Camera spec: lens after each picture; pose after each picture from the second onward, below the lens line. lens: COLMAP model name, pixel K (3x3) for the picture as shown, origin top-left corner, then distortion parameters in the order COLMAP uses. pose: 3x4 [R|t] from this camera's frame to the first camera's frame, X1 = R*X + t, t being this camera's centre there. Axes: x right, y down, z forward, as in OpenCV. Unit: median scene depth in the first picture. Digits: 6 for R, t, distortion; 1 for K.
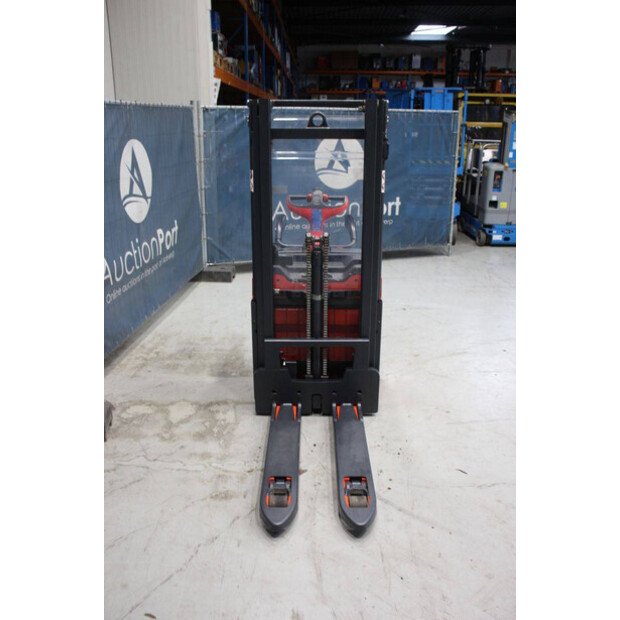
lens RADIAL K [[569.2, 0, 306.0], [0, 569.2, 307.0], [0, 0, 1]] dist [-0.087004, 0.000000]
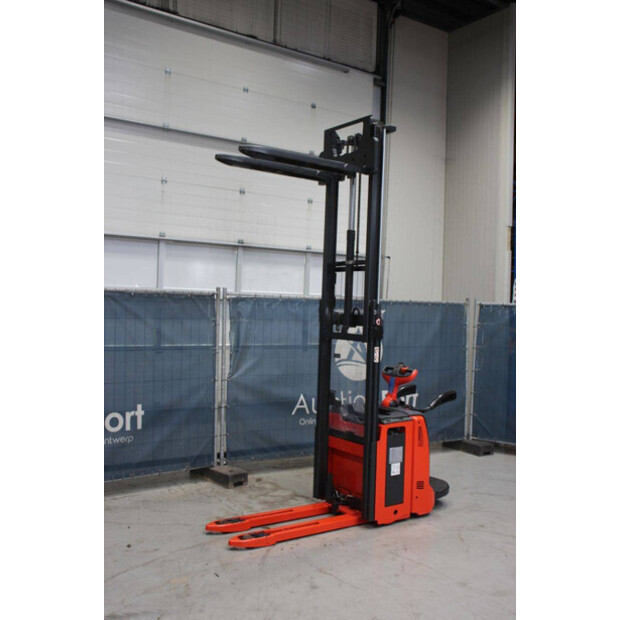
lens RADIAL K [[647.5, 0, 309.7], [0, 647.5, 309.0], [0, 0, 1]] dist [-0.039943, 0.000000]
pose [[0.589372, 0.018558, -0.807649, 1.234525], [-0.279938, 0.942488, -0.182625, 0.014582], [0.757810, 0.333725, 0.560671, -0.078312]]
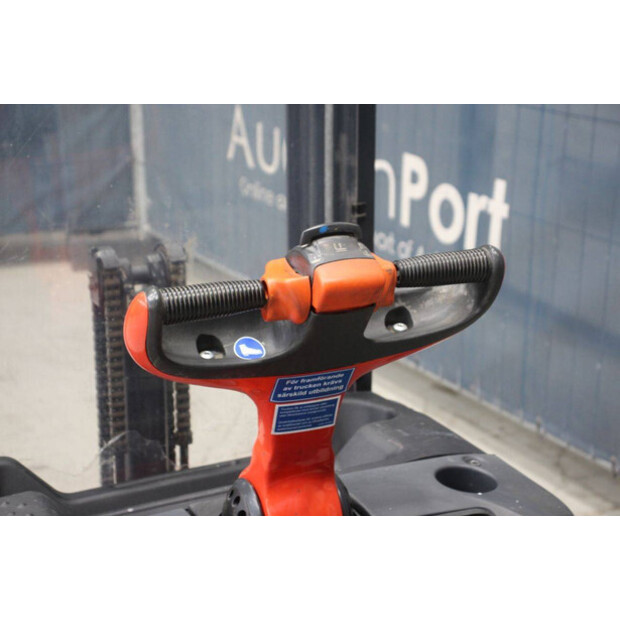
lens RADIAL K [[1305.4, 0, 313.6], [0, 1305.4, 313.5], [0, 0, 1]] dist [0.375434, 0.000000]
pose [[-0.896961, 0.141486, -0.418858, 0.183669], [-0.132350, 0.818030, 0.559741, -0.414017], [0.421834, 0.557502, -0.715016, 1.368311]]
